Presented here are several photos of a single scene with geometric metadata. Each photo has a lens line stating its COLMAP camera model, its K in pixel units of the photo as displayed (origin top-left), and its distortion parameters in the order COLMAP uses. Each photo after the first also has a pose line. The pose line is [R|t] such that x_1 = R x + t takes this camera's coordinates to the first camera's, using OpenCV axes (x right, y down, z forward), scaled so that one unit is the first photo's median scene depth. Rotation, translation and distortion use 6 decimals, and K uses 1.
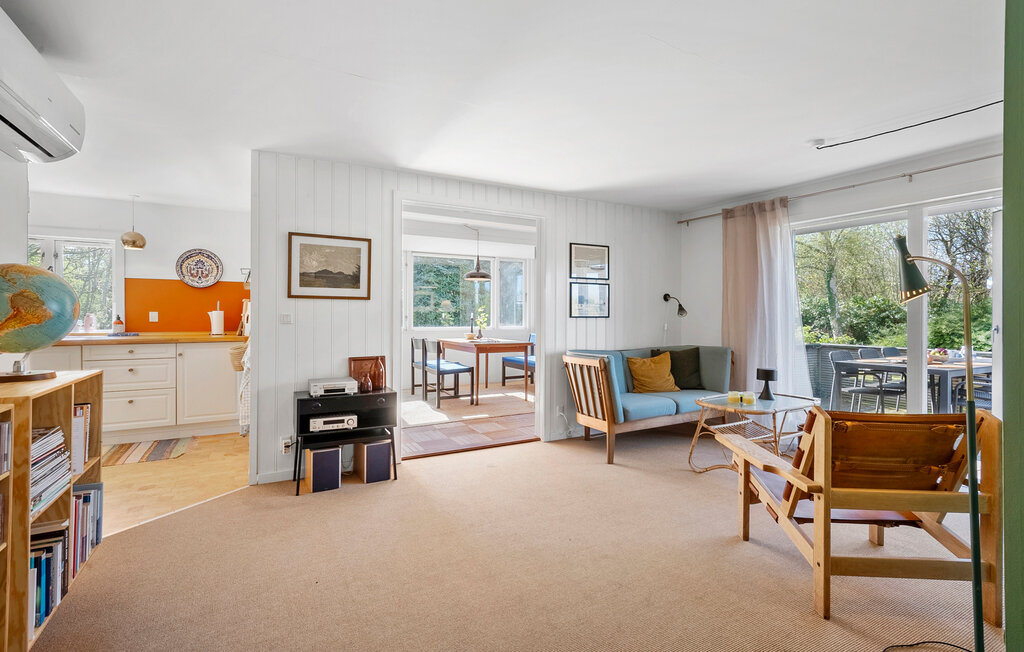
lens RADIAL K [[468.7, 0, 512.0], [0, 468.7, 326.0], [0, 0, 1]] dist [-0.001311, -0.000012]
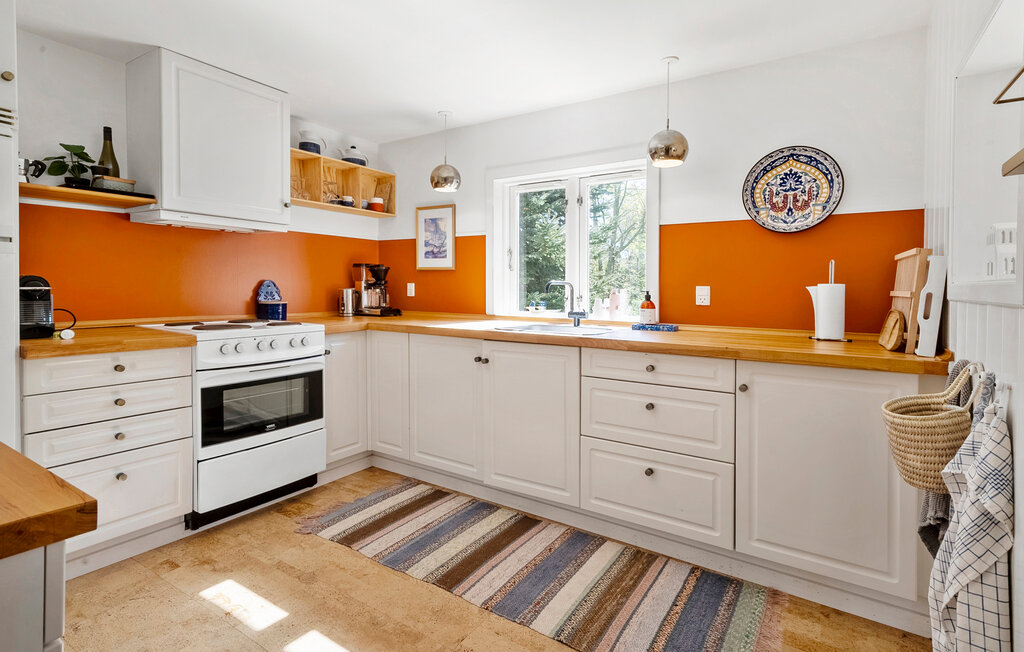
lens RADIAL K [[499.1, 0, 510.1], [0, 499.1, 285.9], [0, 0, 1]] dist [0.029224, 0.000138]
pose [[0.468941, -0.003968, -0.883221, -0.371064], [-0.026460, 0.999478, -0.018540, -0.014273], [0.882833, 0.032064, 0.468591, 0.546309]]
